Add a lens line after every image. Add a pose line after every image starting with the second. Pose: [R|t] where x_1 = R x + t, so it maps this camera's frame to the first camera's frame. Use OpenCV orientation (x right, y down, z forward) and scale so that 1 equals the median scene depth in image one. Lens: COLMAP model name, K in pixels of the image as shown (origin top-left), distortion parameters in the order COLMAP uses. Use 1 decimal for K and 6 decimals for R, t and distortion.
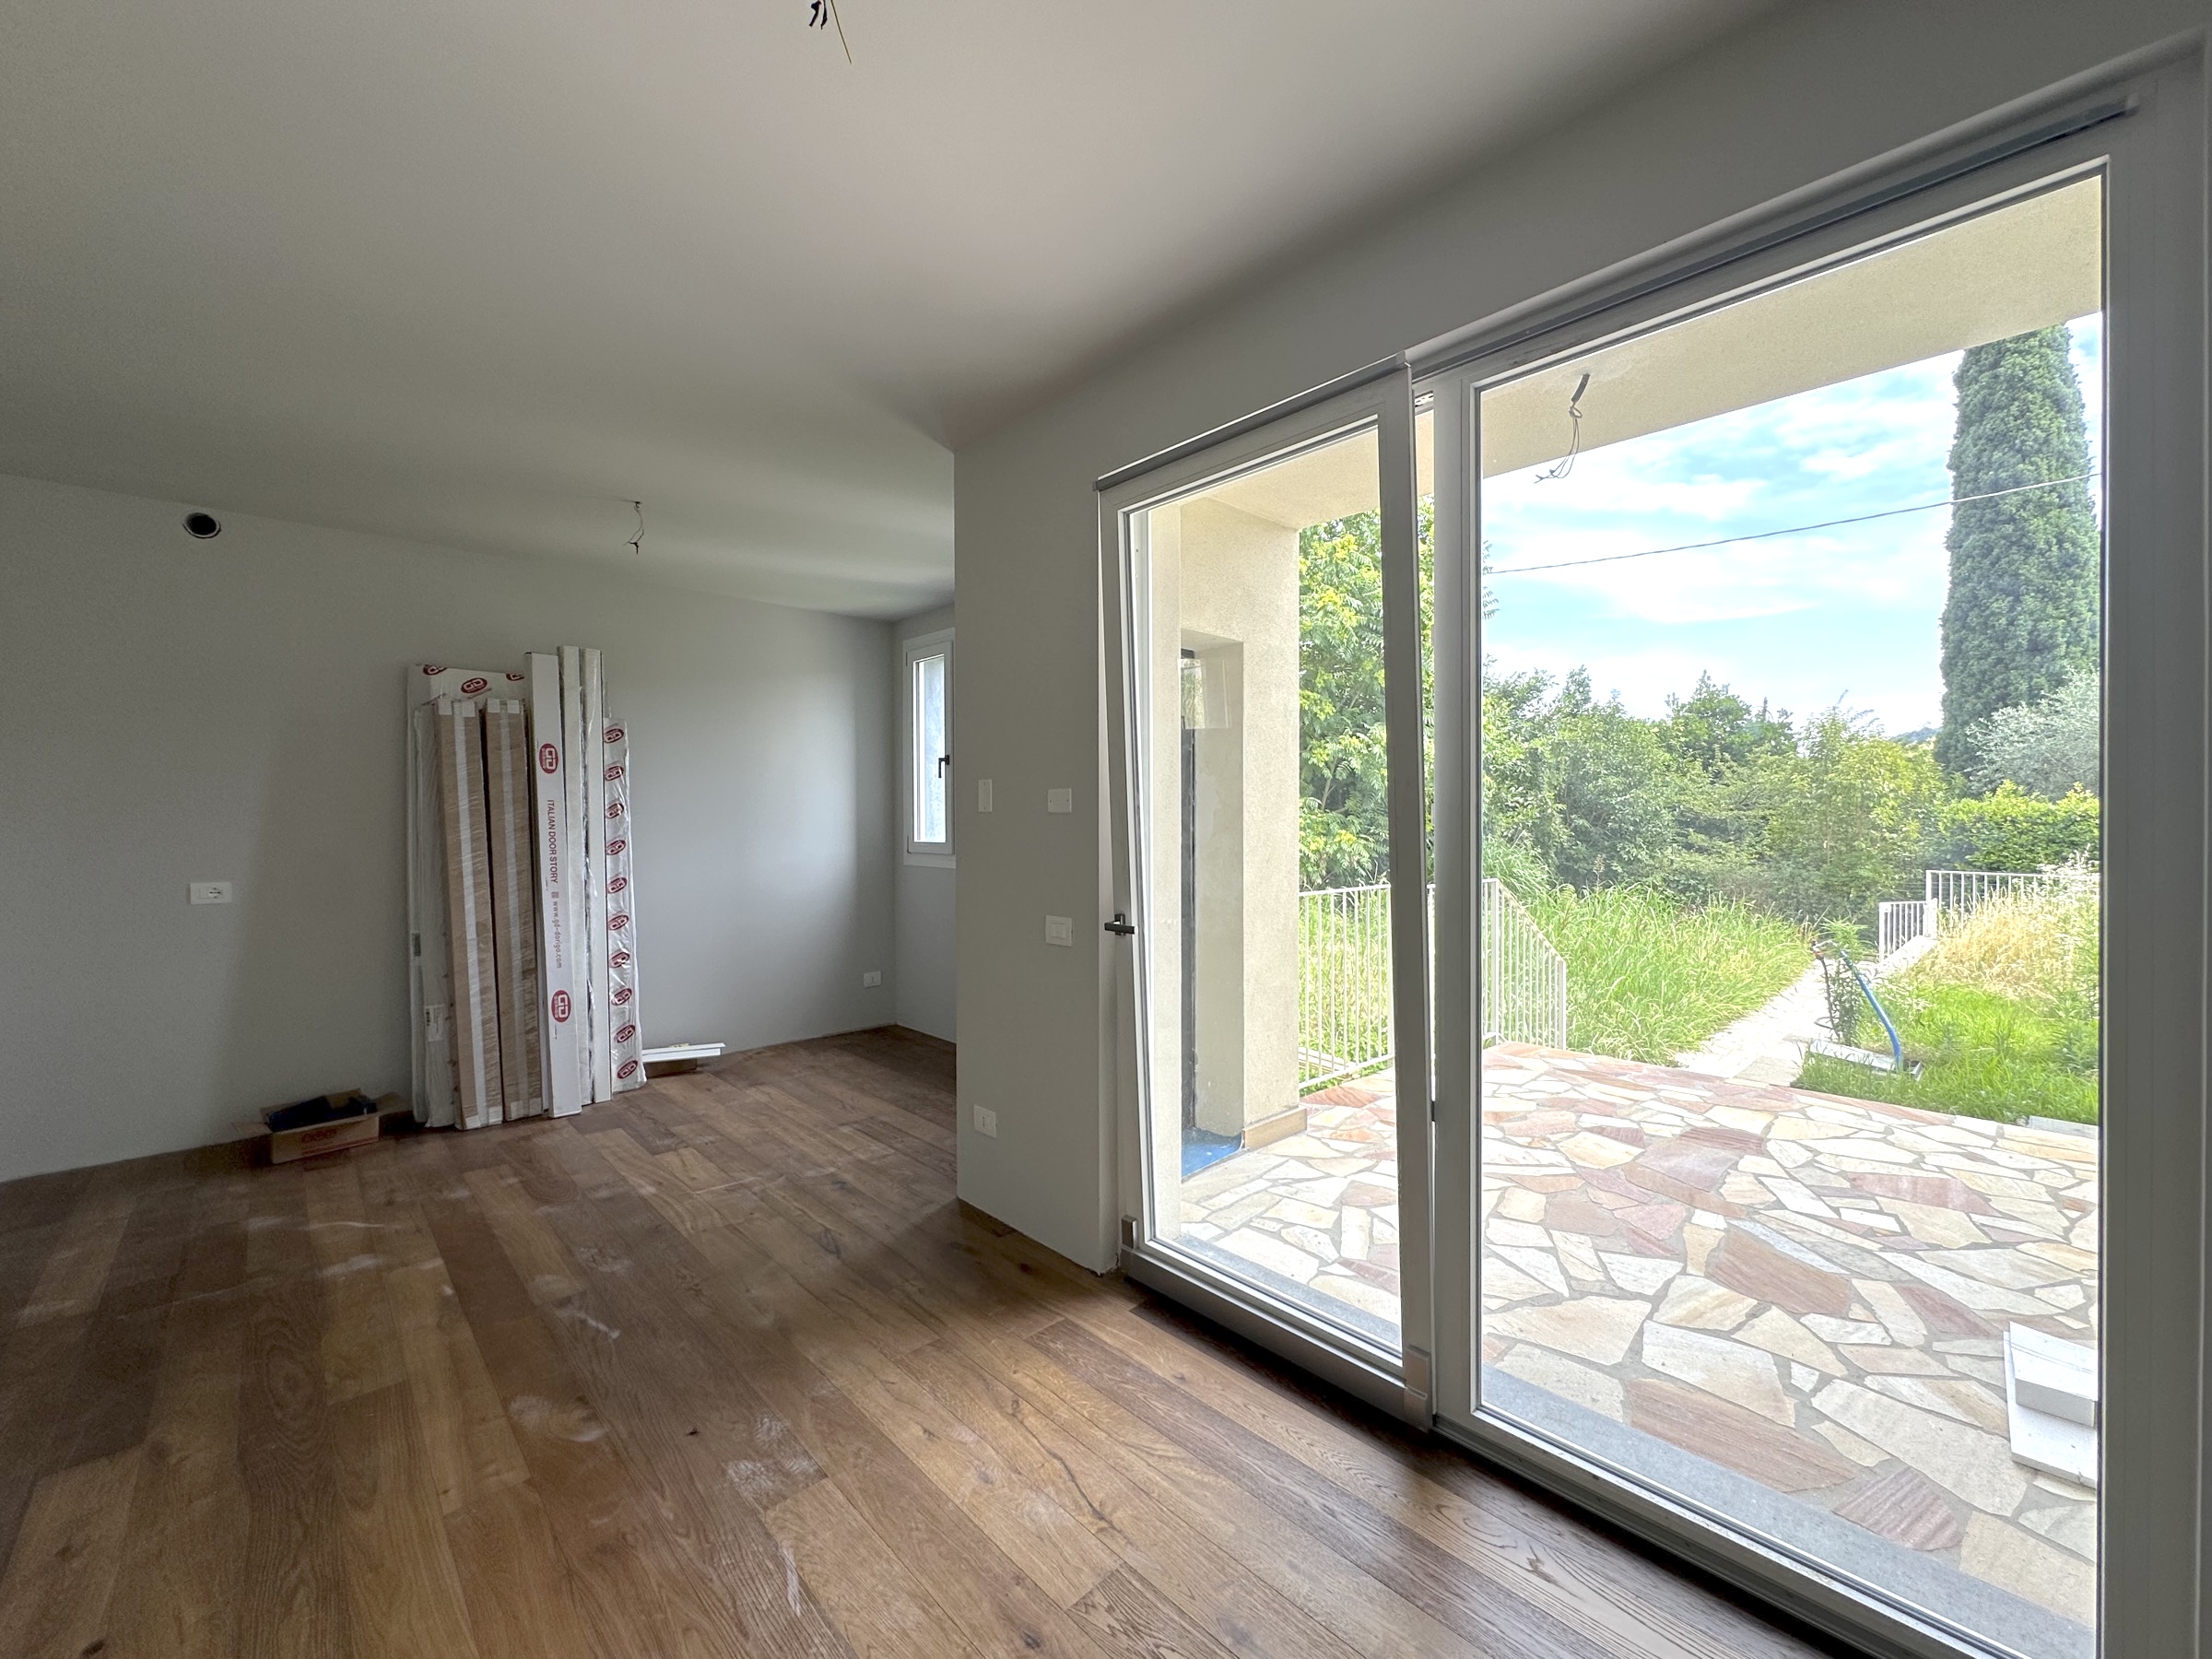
lens RADIAL K [[886.8, 0, 1100.1], [0, 886.8, 824.0], [0, 0, 1]] dist [-0.003970, 0.000781]
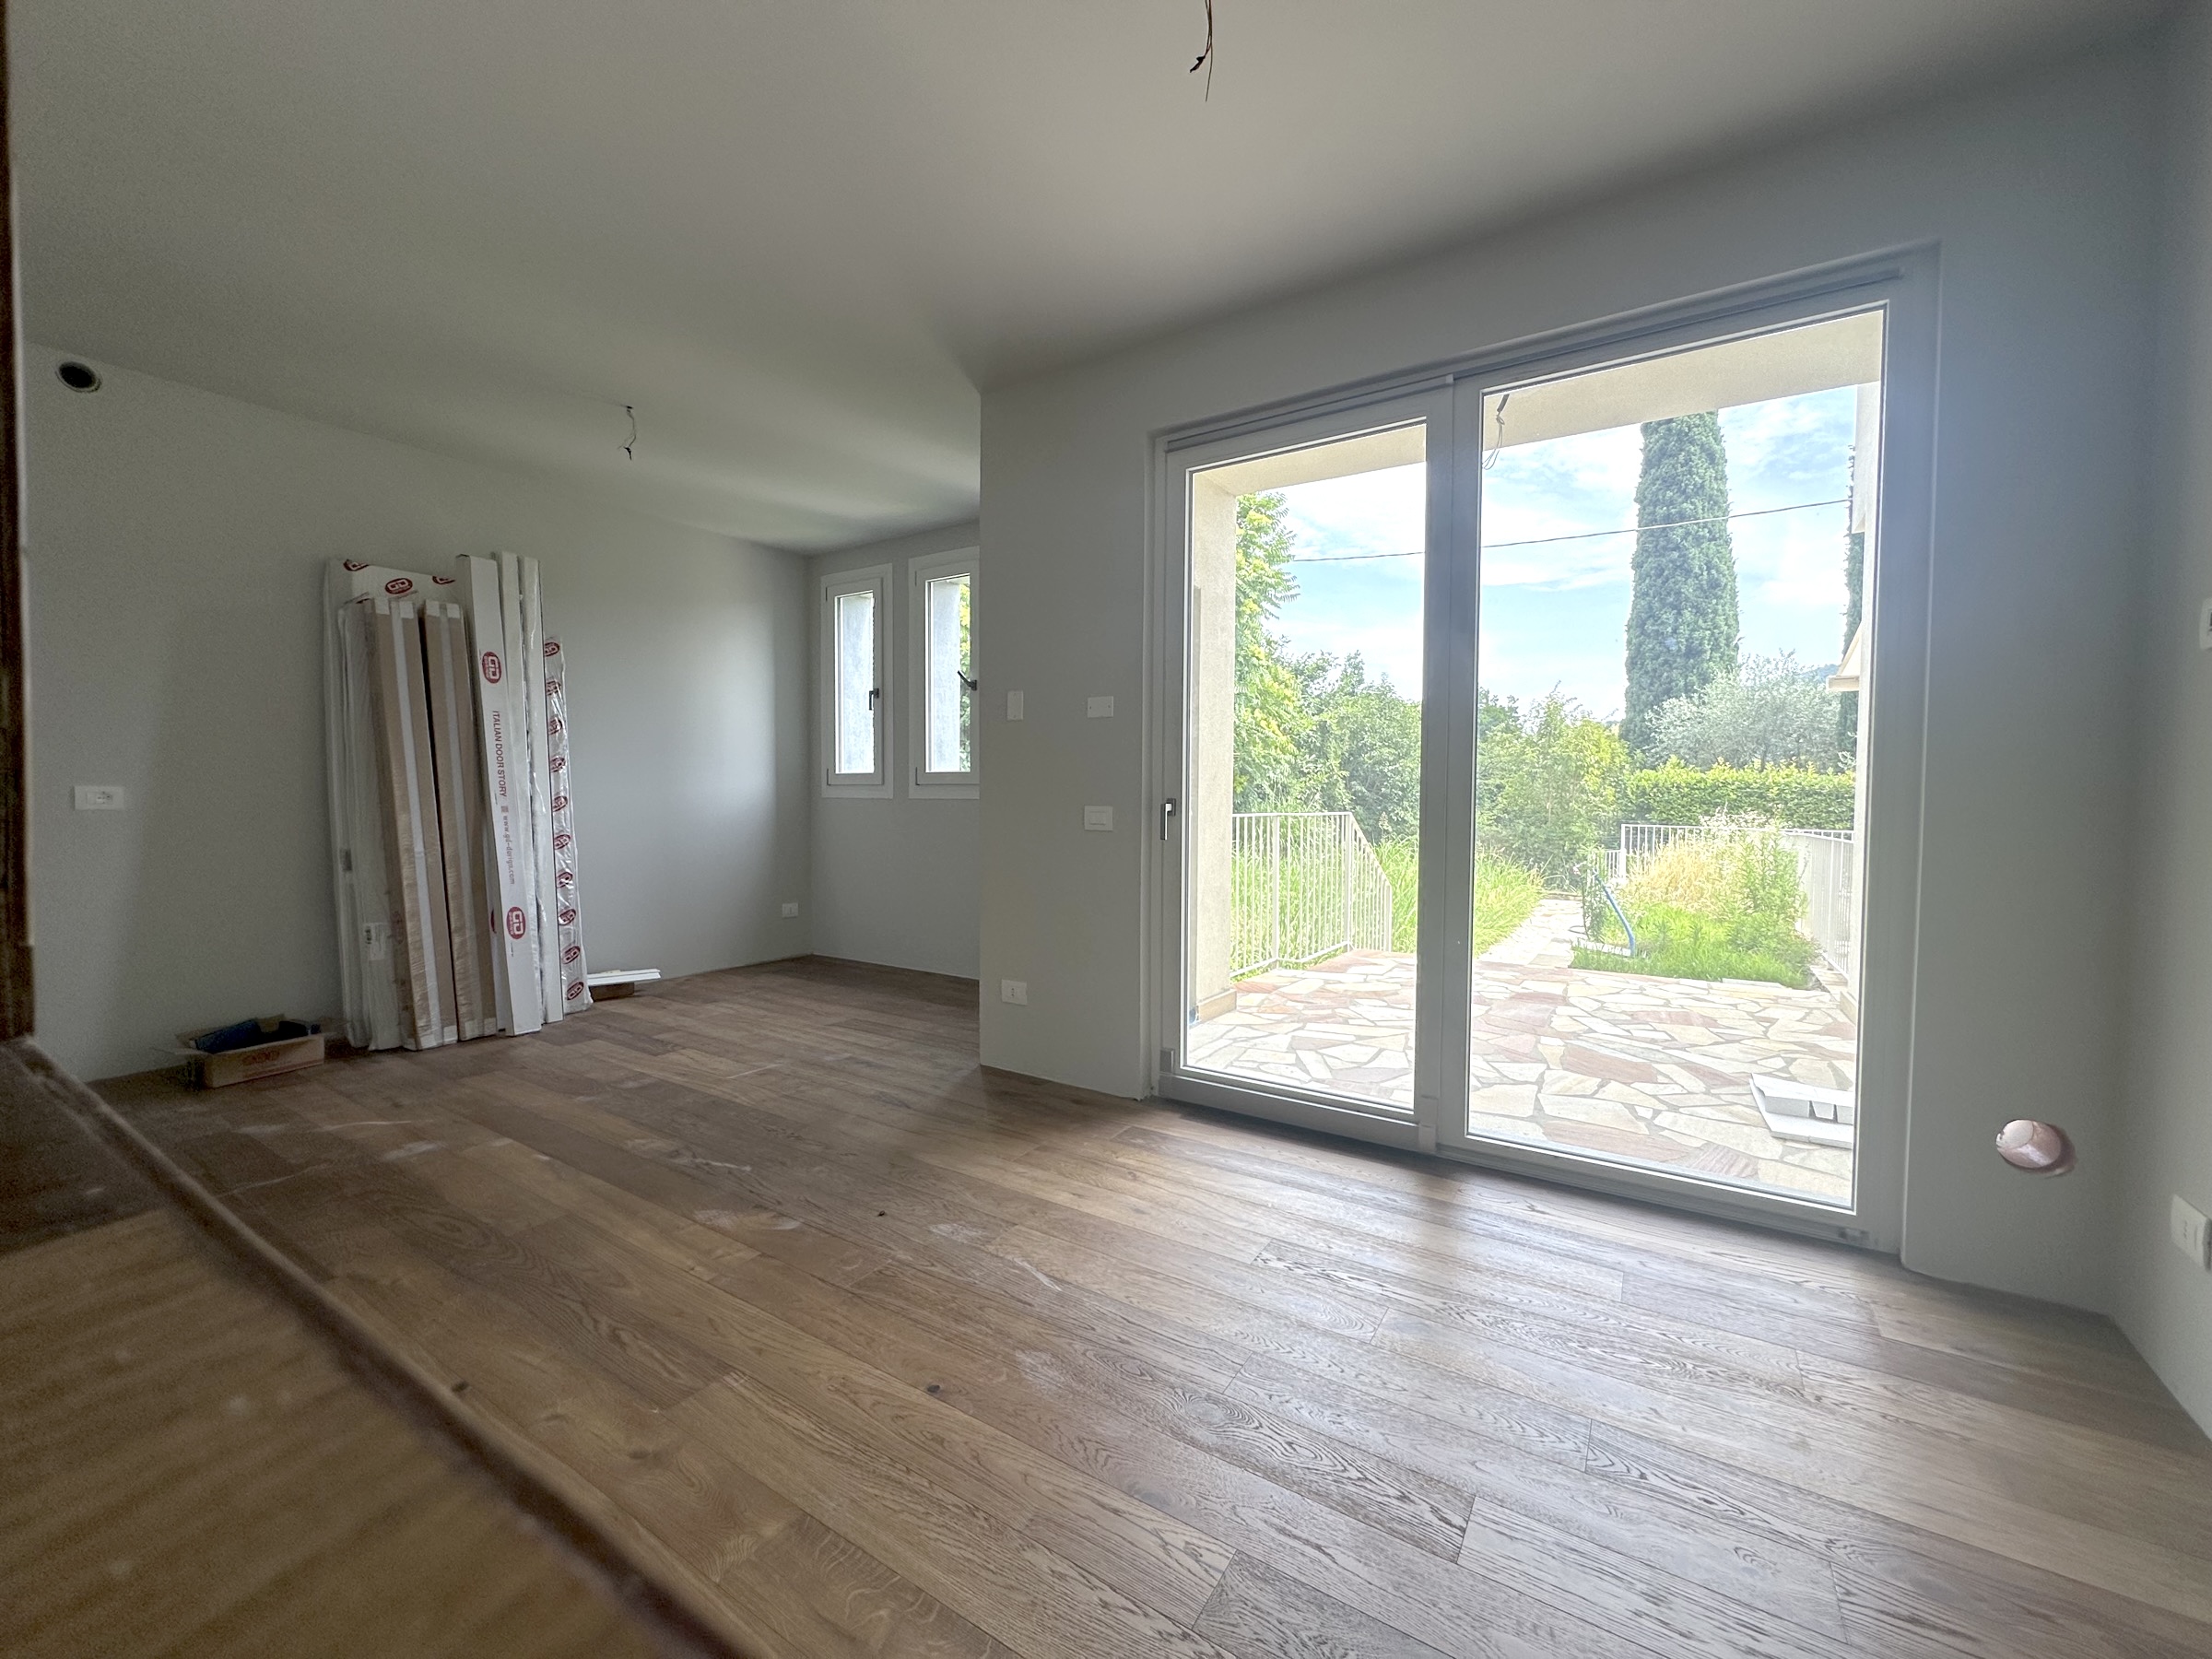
lens RADIAL K [[886.8, 0, 1101.6], [0, 886.8, 823.8], [0, 0, 1]] dist [-0.003970, 0.000781]
pose [[0.970484, 0.001320, 0.241163, -0.233232], [-0.008309, 0.999574, 0.027966, 0.068214], [-0.241024, -0.029144, 0.970082, -0.099413]]
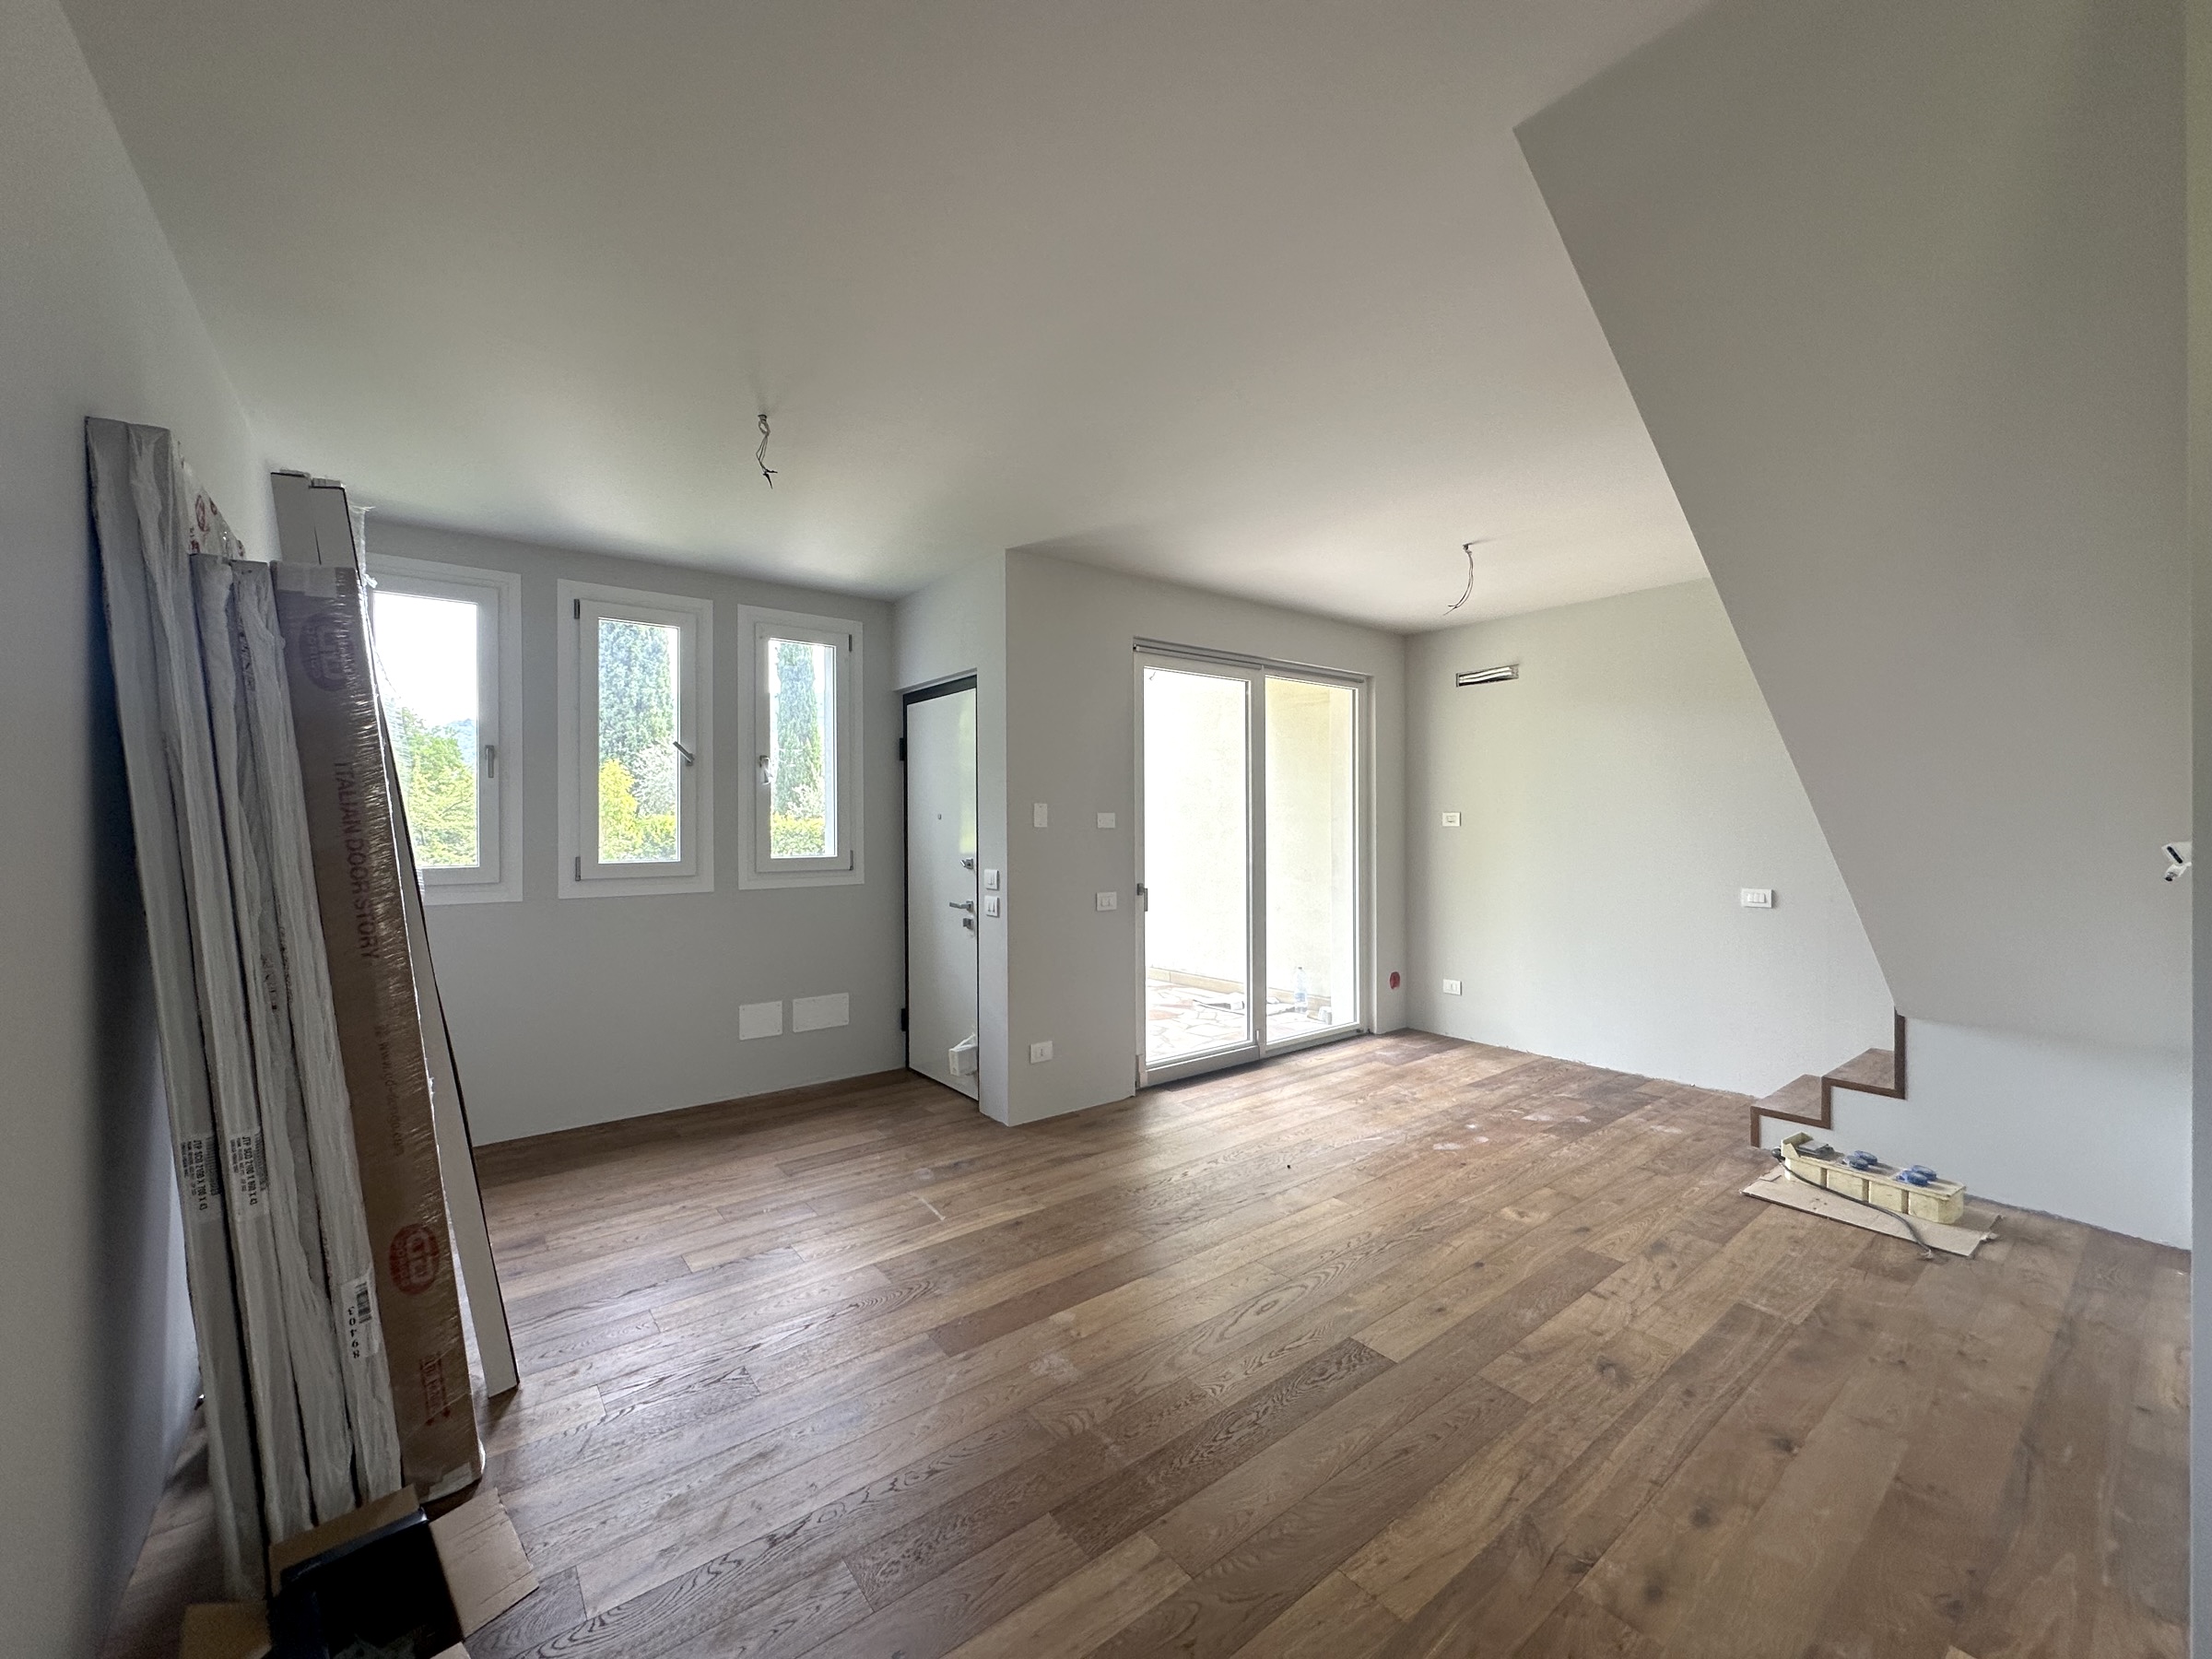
lens RADIAL K [[886.8, 0, 1108.1], [0, 886.8, 826.5], [0, 0, 1]] dist [-0.003970, 0.000781]
pose [[0.092083, -0.000561, 0.995751, -1.174258], [0.008974, 0.999960, -0.000267, -0.010351], [-0.995711, 0.008961, 0.092085, 0.606516]]
